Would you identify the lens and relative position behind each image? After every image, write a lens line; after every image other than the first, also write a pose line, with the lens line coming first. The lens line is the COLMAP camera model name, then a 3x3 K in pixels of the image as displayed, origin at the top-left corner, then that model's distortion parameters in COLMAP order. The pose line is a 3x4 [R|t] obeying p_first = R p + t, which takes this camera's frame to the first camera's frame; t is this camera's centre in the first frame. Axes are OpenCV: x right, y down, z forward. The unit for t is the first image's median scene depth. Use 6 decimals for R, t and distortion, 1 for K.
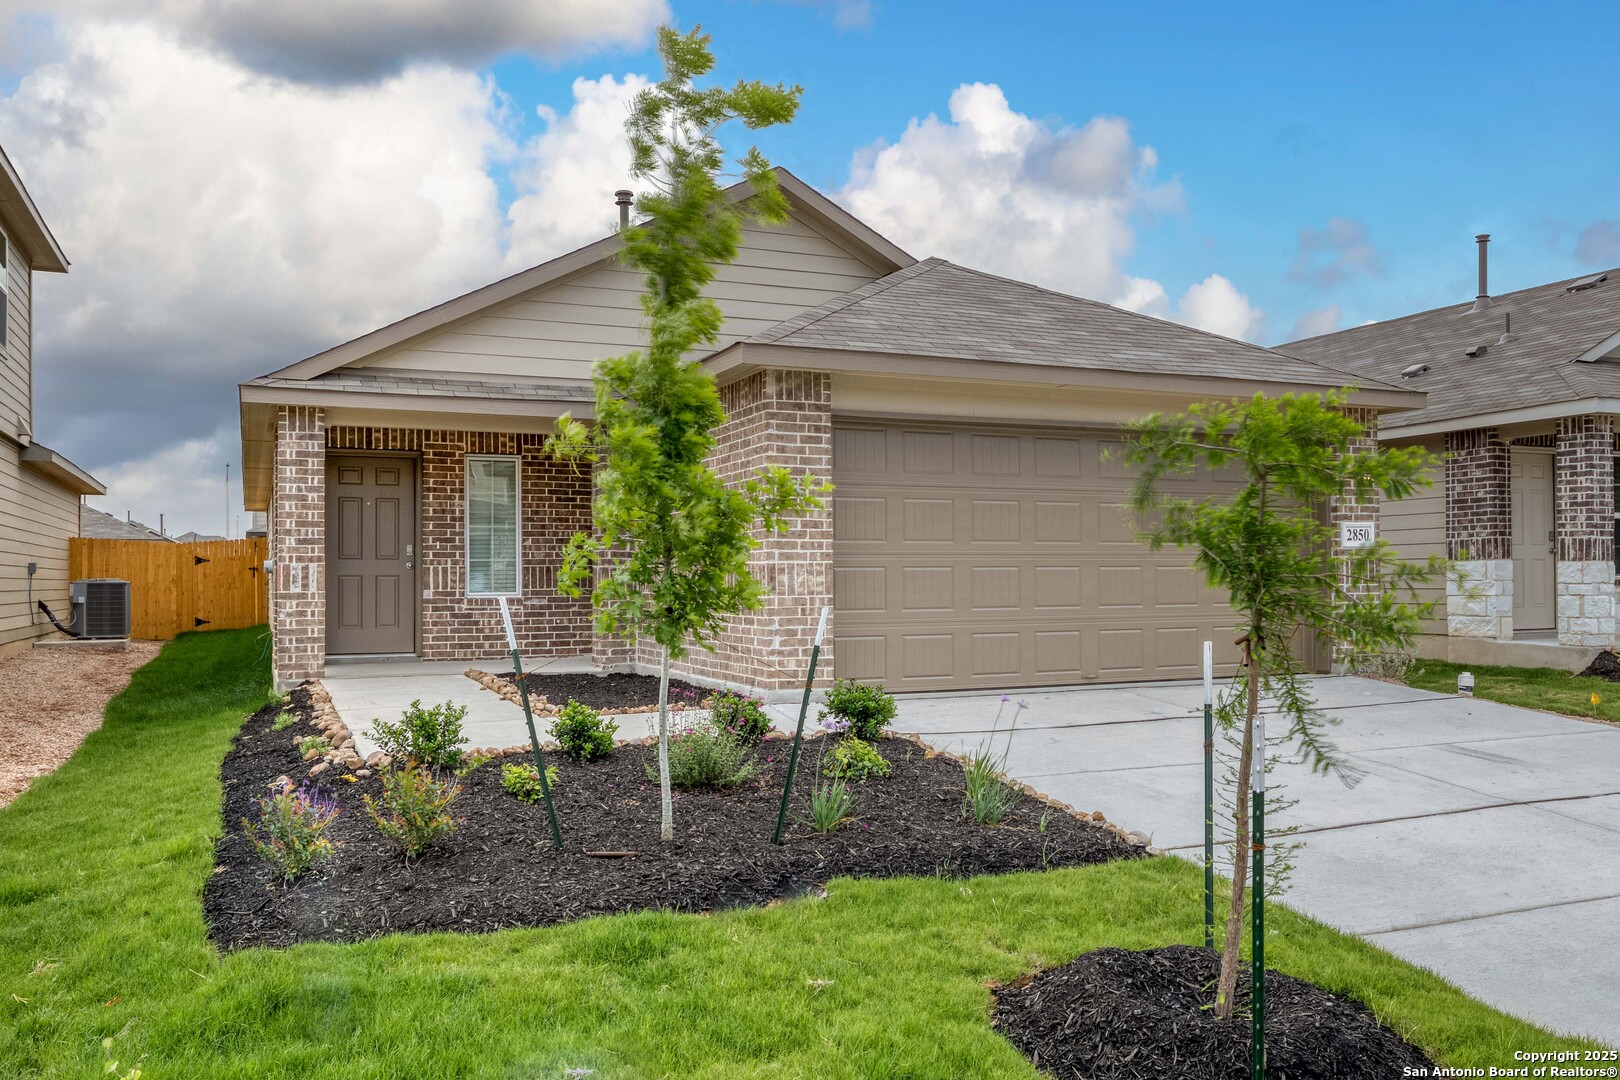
lens RADIAL K [[975.9, 0, 810.0], [0, 975.9, 540.0], [0, 0, 1]] dist [-0.000907, 0.001101]
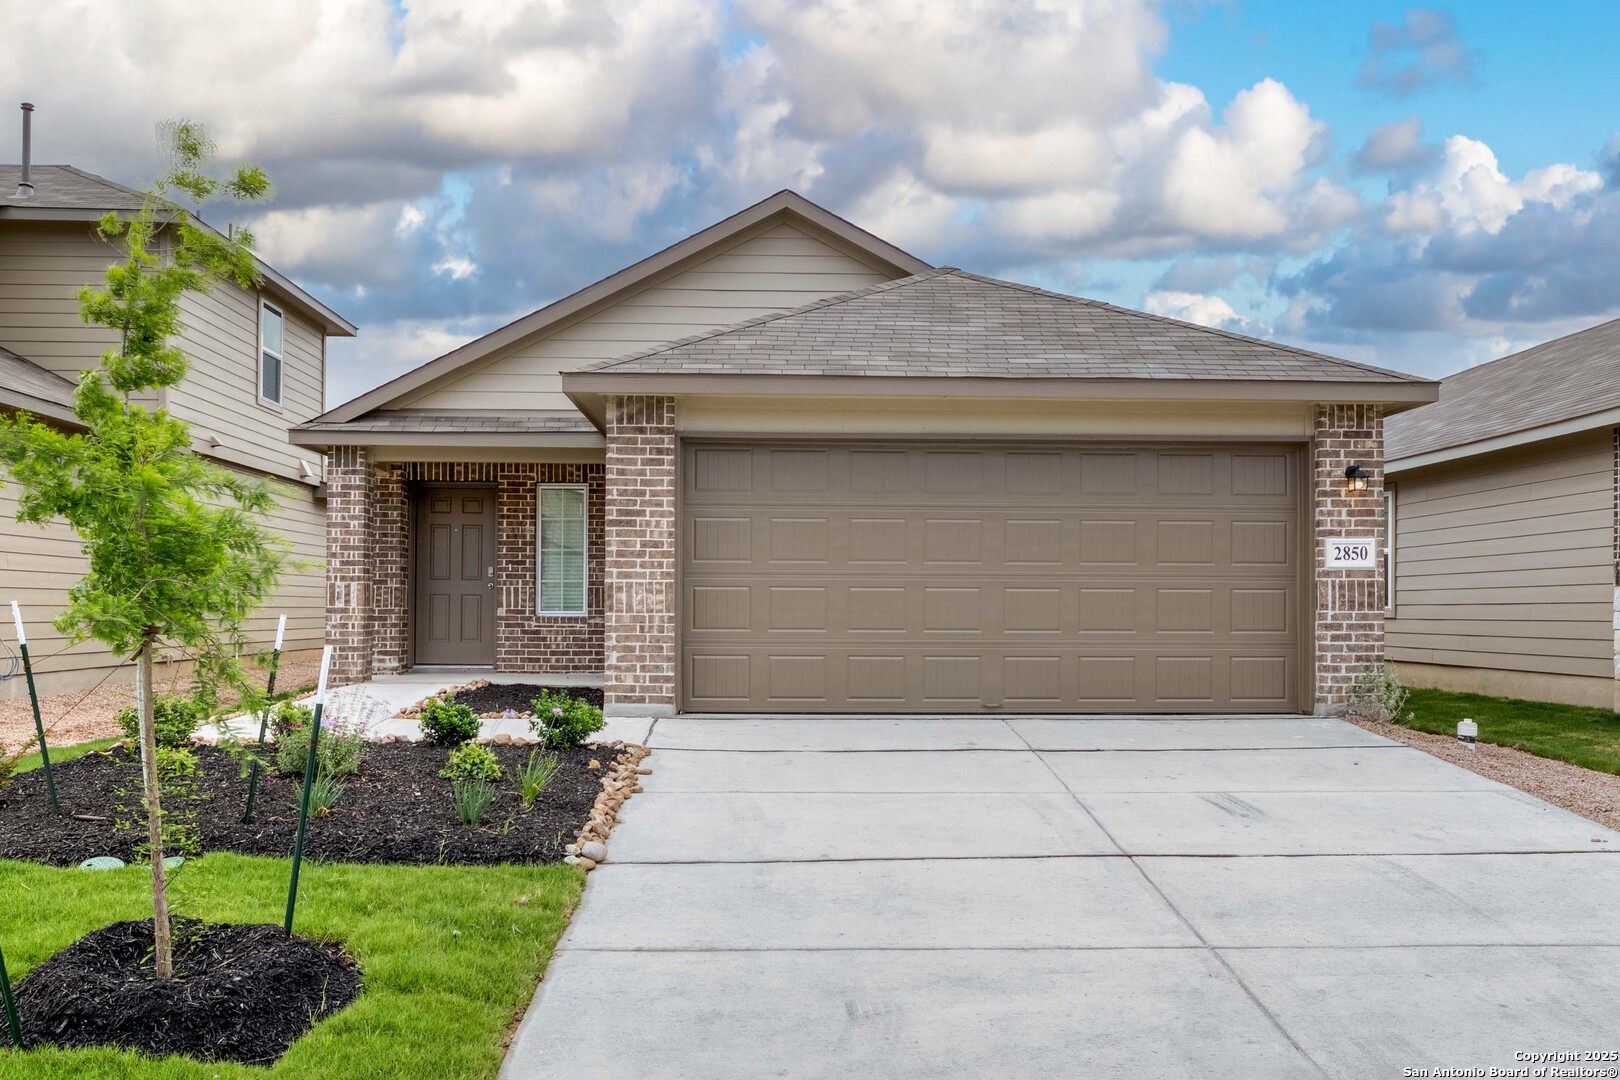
lens RADIAL K [[995.9, 0, 809.9], [0, 995.9, 559.3], [0, 0, 1]] dist [-0.001126, 0.000233]
pose [[0.958765, -0.002443, -0.284188, 0.337777], [0.000625, 0.999979, -0.006487, 0.005055], [0.284198, 0.006042, 0.958747, 0.030338]]
